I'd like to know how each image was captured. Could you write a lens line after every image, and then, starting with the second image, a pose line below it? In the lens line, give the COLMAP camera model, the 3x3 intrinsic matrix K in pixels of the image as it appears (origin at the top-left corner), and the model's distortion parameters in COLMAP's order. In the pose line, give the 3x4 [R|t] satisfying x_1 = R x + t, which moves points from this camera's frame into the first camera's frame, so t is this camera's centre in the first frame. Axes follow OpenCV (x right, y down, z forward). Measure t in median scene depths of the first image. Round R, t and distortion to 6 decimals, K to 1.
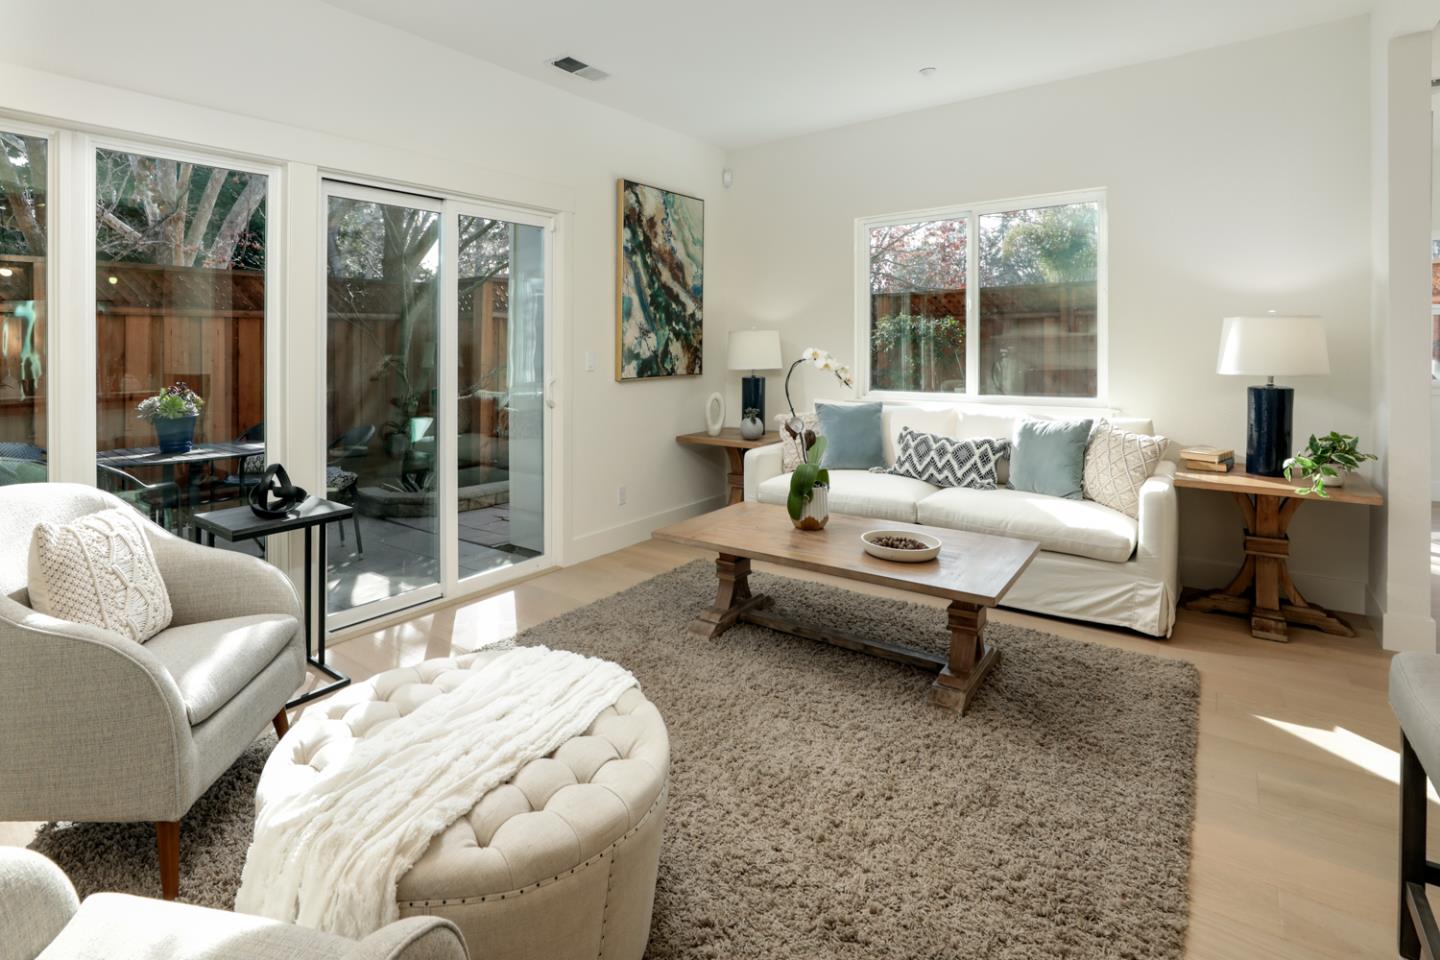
lens RADIAL K [[713.1, 0, 742.5], [0, 713.1, 342.5], [0, 0, 1]] dist [-0.026305, 0.004717]
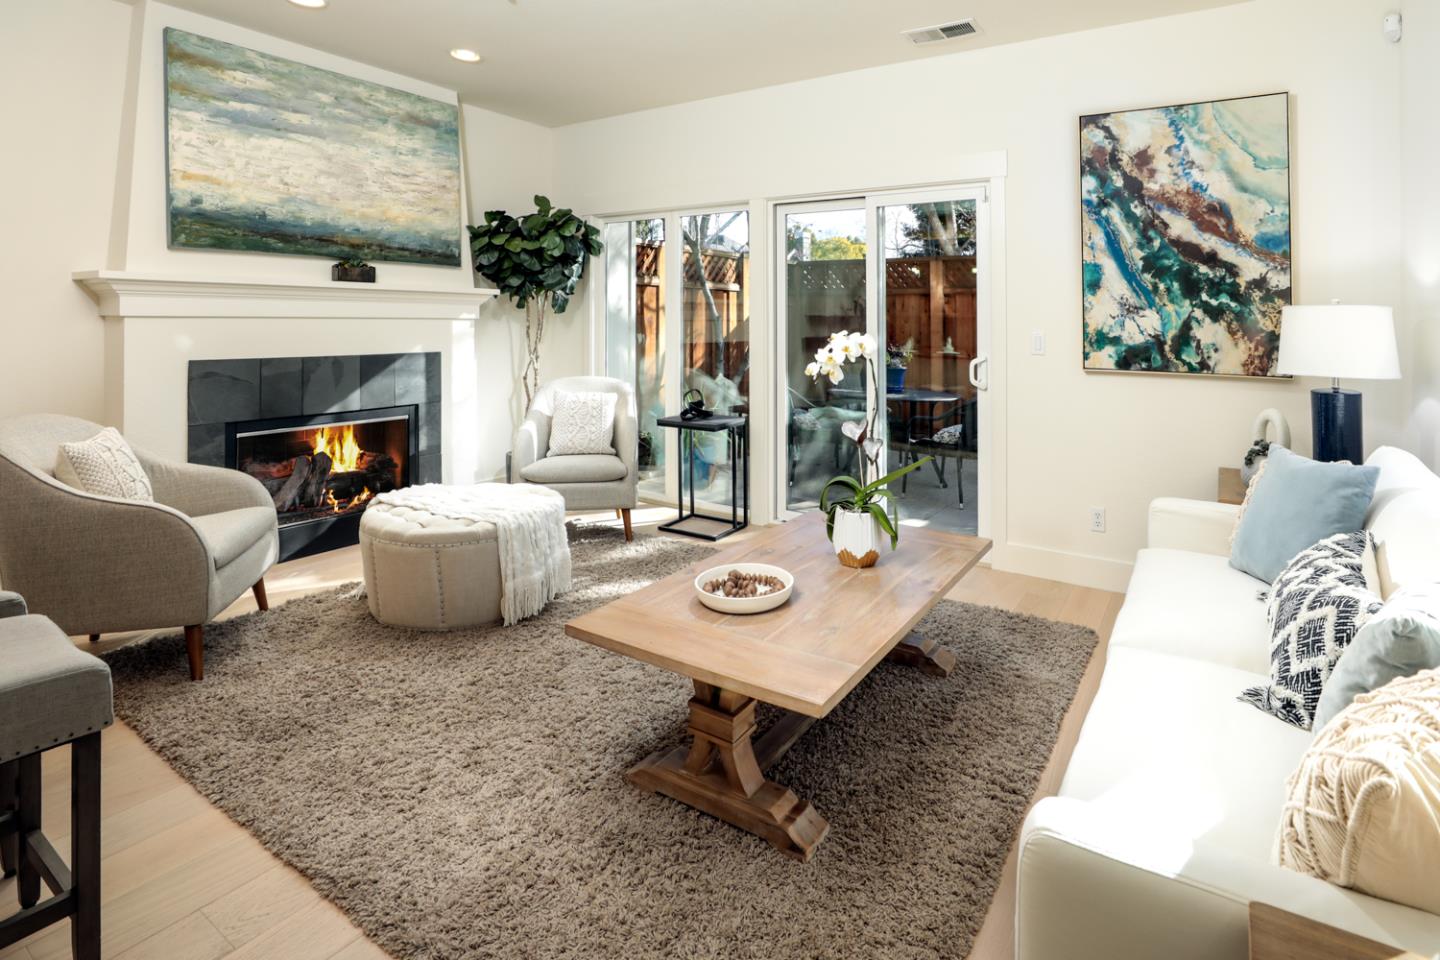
lens RADIAL K [[713.1, 0, 711.3], [0, 713.1, 297.8], [0, 0, 1]] dist [-0.026305, 0.004717]
pose [[0.052117, -0.015172, -0.998526, 0.563236], [-0.011568, 0.999808, -0.015795, -0.009326], [0.998574, 0.012374, 0.051931, 0.522645]]
